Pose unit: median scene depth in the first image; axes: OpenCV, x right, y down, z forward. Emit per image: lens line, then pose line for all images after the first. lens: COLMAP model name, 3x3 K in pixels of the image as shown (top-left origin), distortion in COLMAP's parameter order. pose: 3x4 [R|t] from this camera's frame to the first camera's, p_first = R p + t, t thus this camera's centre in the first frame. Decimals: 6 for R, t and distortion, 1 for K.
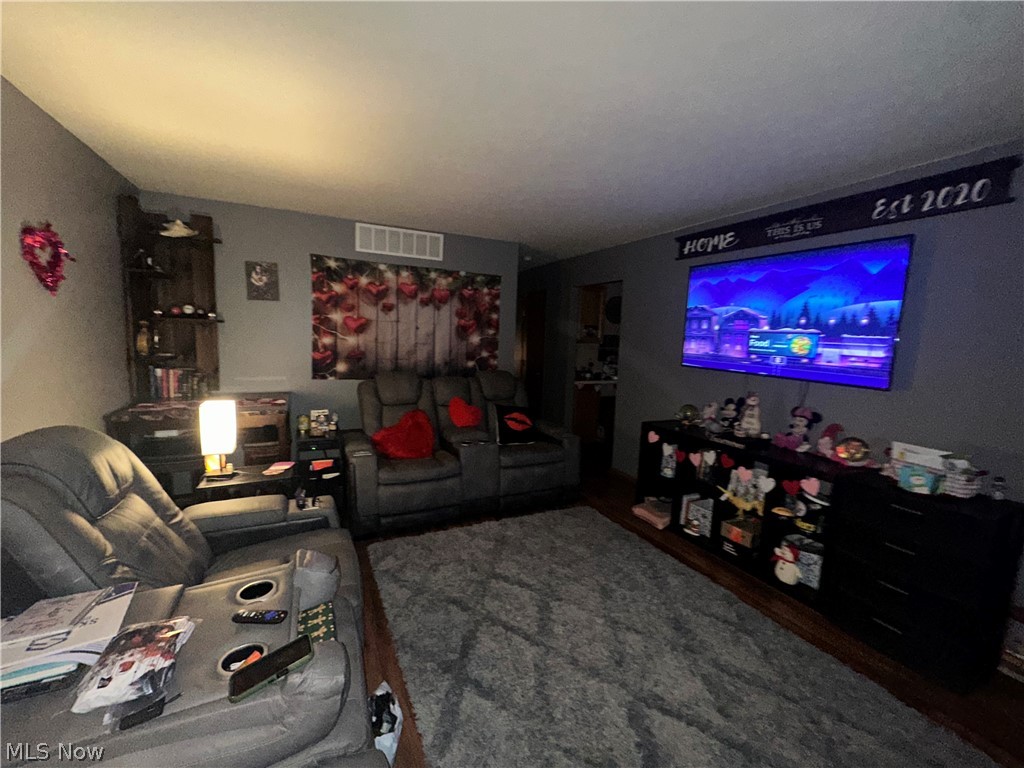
lens RADIAL K [[409.3, 0, 514.8], [0, 409.3, 382.8], [0, 0, 1]] dist [-0.002926, 0.000011]
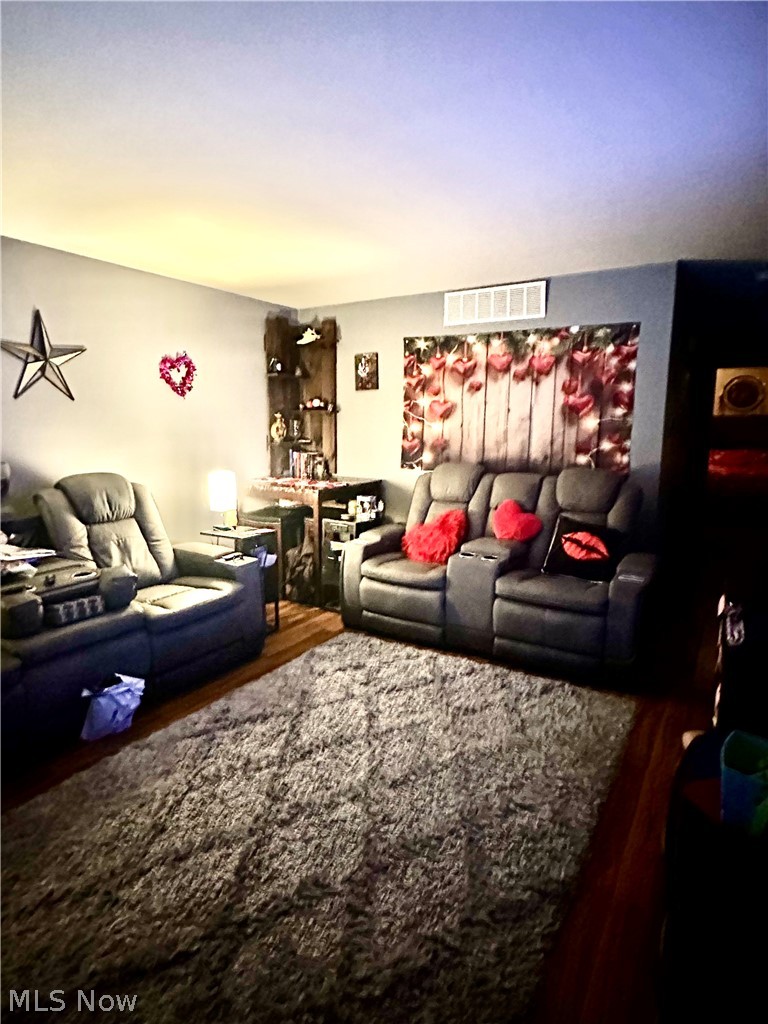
lens RADIAL K [[546.2, 0, 388.5], [0, 546.2, 512.5], [0, 0, 1]] dist [-0.023145, -0.000081]
pose [[0.555231, 0.108361, -0.824607, 0.548510], [-0.080265, 0.993829, 0.076554, -0.001192], [0.827814, 0.023682, 0.560503, 0.244053]]
